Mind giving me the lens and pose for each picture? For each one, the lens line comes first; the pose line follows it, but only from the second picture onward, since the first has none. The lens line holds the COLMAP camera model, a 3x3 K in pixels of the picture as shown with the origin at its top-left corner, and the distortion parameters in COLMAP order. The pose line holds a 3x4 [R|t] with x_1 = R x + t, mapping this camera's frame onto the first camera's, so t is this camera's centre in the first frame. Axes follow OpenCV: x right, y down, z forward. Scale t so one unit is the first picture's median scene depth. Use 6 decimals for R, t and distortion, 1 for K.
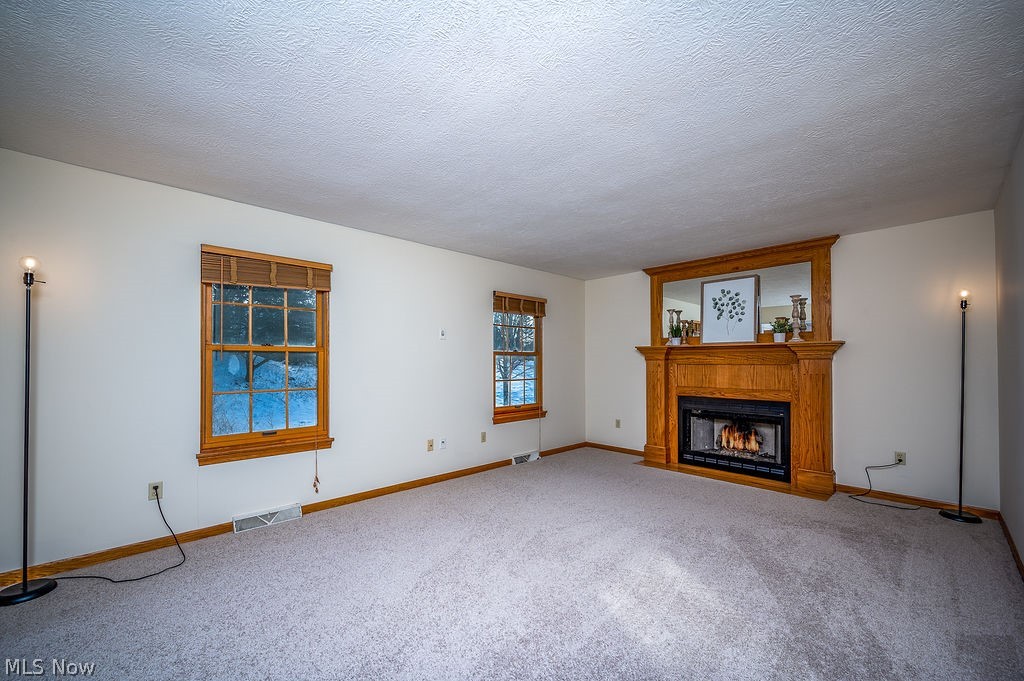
lens RADIAL K [[411.3, 0, 518.5], [0, 411.3, 357.6], [0, 0, 1]] dist [-0.004386, 0.001093]
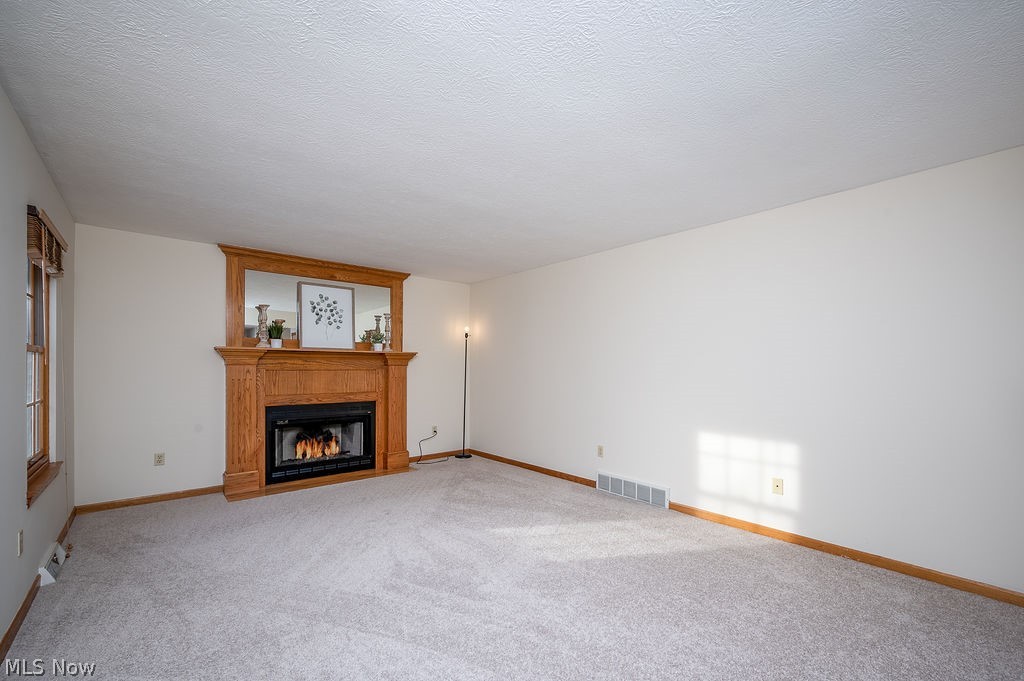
lens RADIAL K [[411.3, 0, 510.8], [0, 411.3, 372.1], [0, 0, 1]] dist [-0.004386, 0.001093]
pose [[0.075888, -0.006820, 0.997093, -0.465287], [-0.010358, 0.999917, 0.007628, 0.009686], [-0.997063, -0.010907, 0.075811, 0.469422]]
